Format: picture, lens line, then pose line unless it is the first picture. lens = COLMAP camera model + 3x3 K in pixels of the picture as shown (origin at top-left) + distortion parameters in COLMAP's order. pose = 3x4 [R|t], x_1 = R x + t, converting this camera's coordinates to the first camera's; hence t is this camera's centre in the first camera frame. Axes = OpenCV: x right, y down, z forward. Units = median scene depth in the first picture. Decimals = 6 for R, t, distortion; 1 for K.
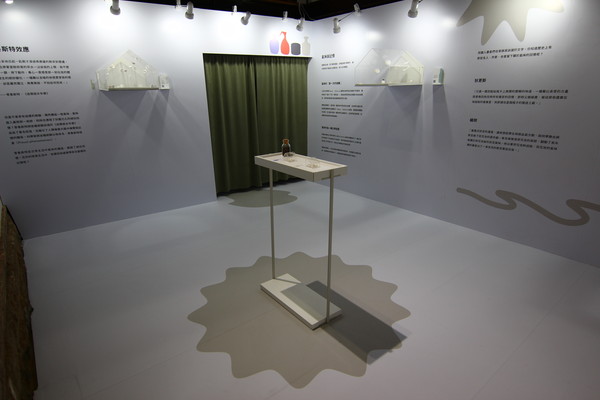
lens RADIAL K [[347.5, 0, 299.1], [0, 347.5, 201.5], [0, 0, 1]] dist [-0.008289, -0.007596]
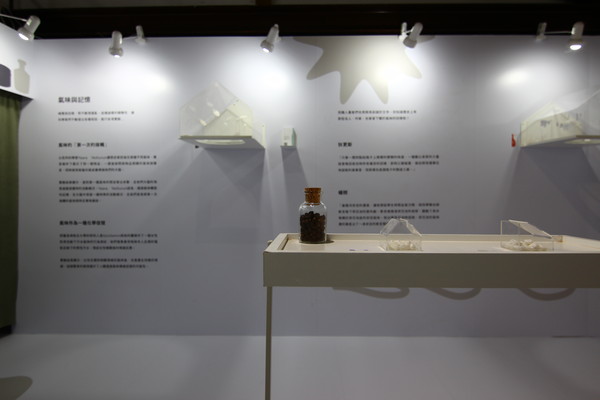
lens RADIAL K [[347.5, 0, 299.2], [0, 347.5, 189.8], [0, 0, 1]] dist [-0.008289, -0.007596]
pose [[0.632596, 0.007462, 0.774446, -0.168302], [0.234283, 0.951261, -0.200536, -0.105453], [-0.738196, 0.308298, 0.600015, 0.595569]]
